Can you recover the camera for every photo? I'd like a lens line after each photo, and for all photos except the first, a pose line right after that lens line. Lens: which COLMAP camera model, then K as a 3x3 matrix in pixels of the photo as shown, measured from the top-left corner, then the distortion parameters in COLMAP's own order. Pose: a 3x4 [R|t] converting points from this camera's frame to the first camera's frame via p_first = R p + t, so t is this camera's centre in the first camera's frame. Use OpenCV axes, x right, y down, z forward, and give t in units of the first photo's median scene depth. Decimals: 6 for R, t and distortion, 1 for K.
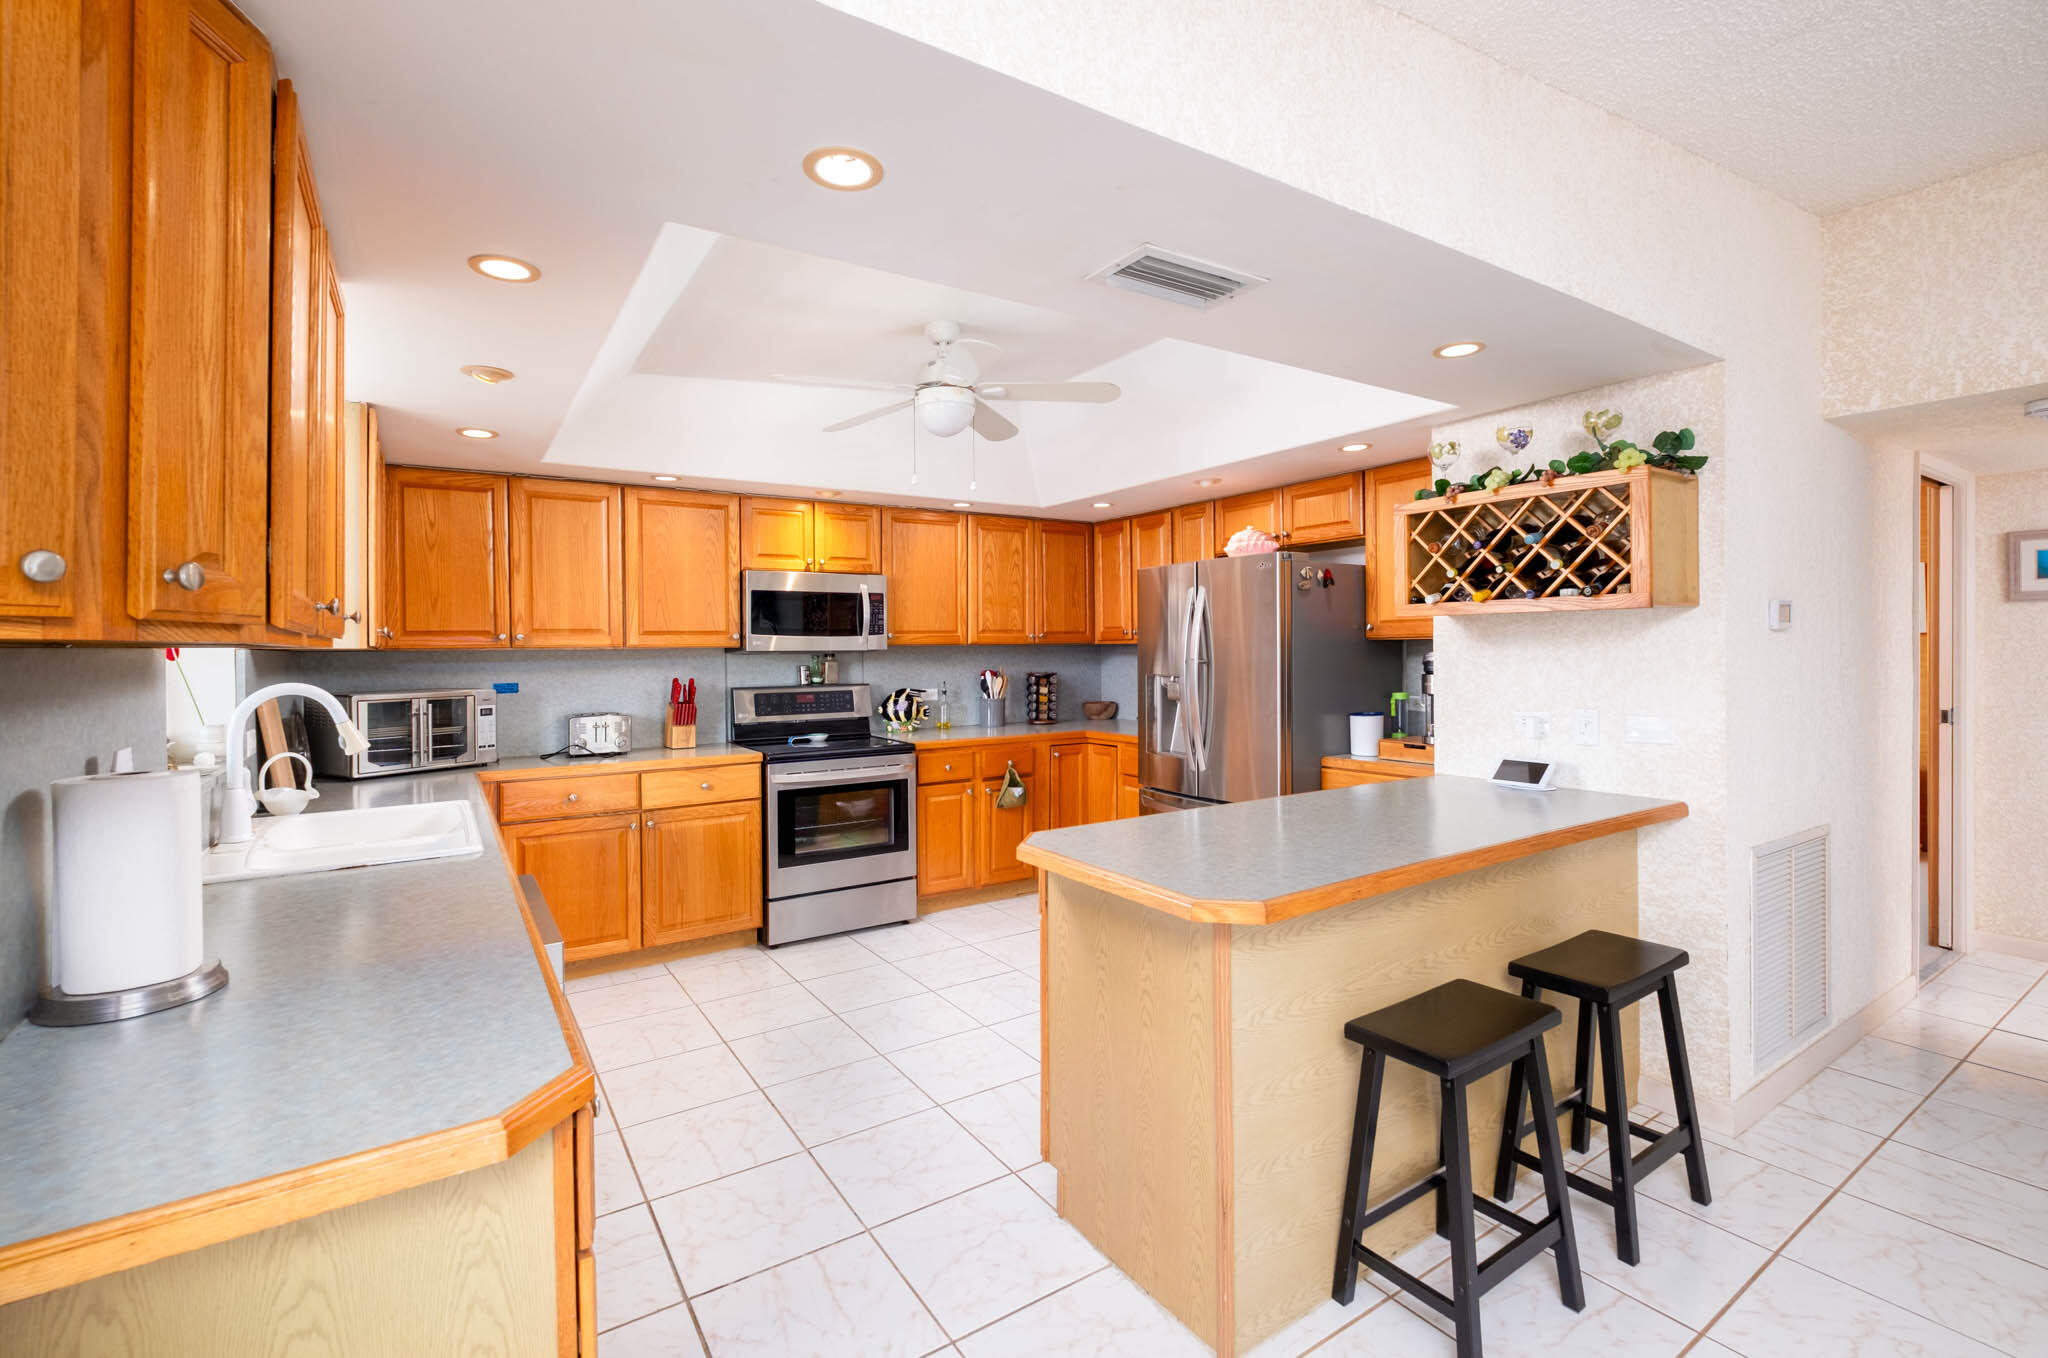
lens RADIAL K [[895.8, 0, 1021.5], [0, 895.8, 647.7], [0, 0, 1]] dist [-0.001969, -0.000827]
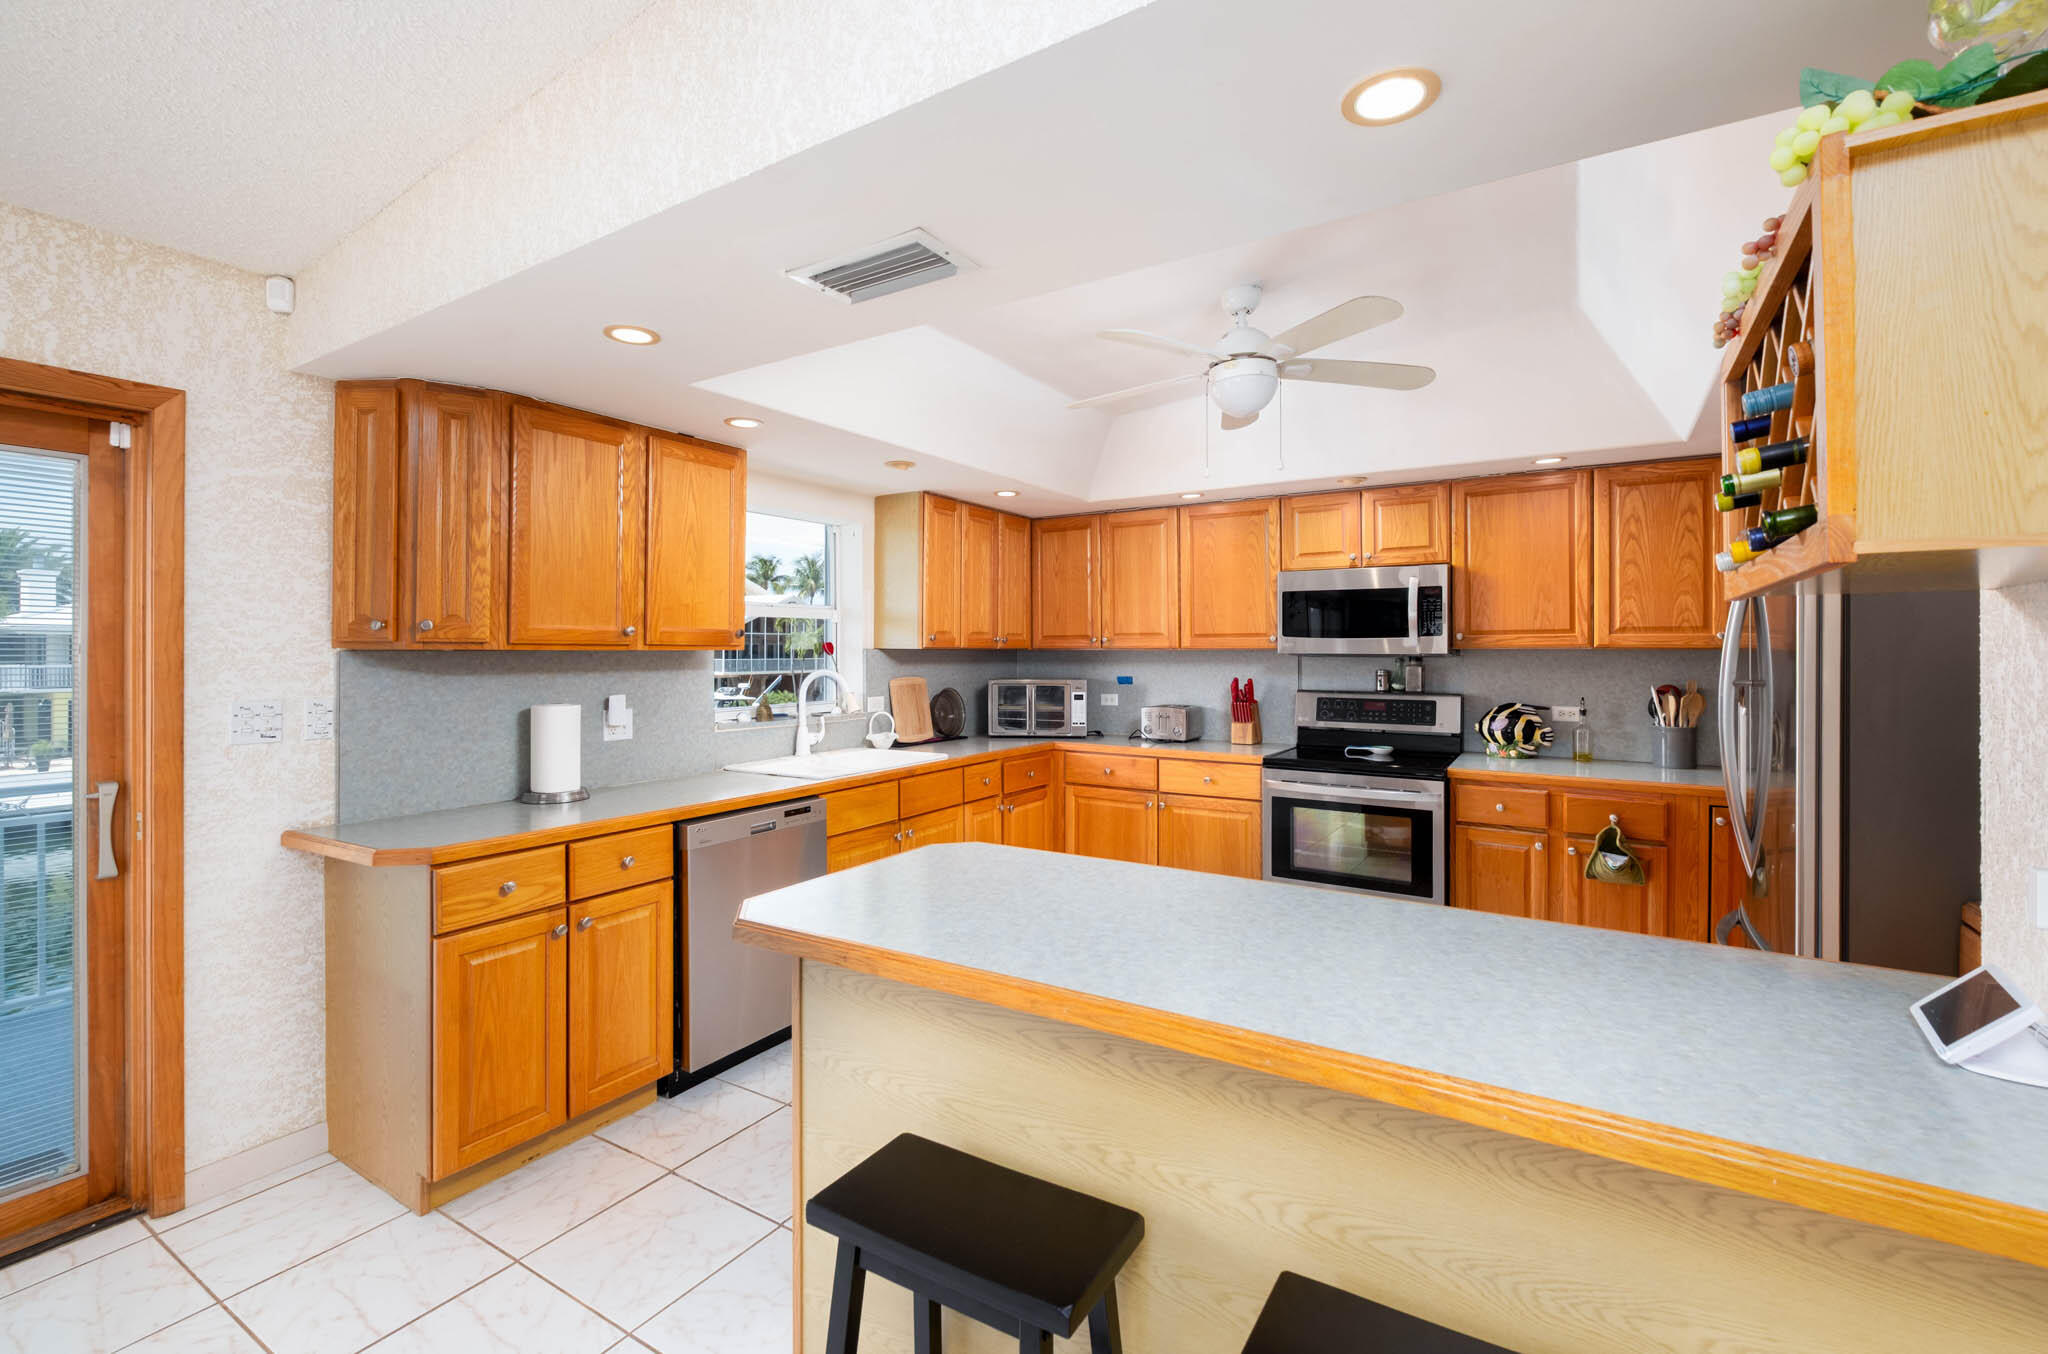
lens RADIAL K [[895.8, 0, 1021.5], [0, 895.8, 645.7], [0, 0, 1]] dist [-0.001969, -0.000827]
pose [[0.413328, 0.006216, -0.910561, 0.522401], [-0.004465, 0.999979, 0.004800, -0.008895], [0.910571, 0.002082, 0.413347, 0.353704]]
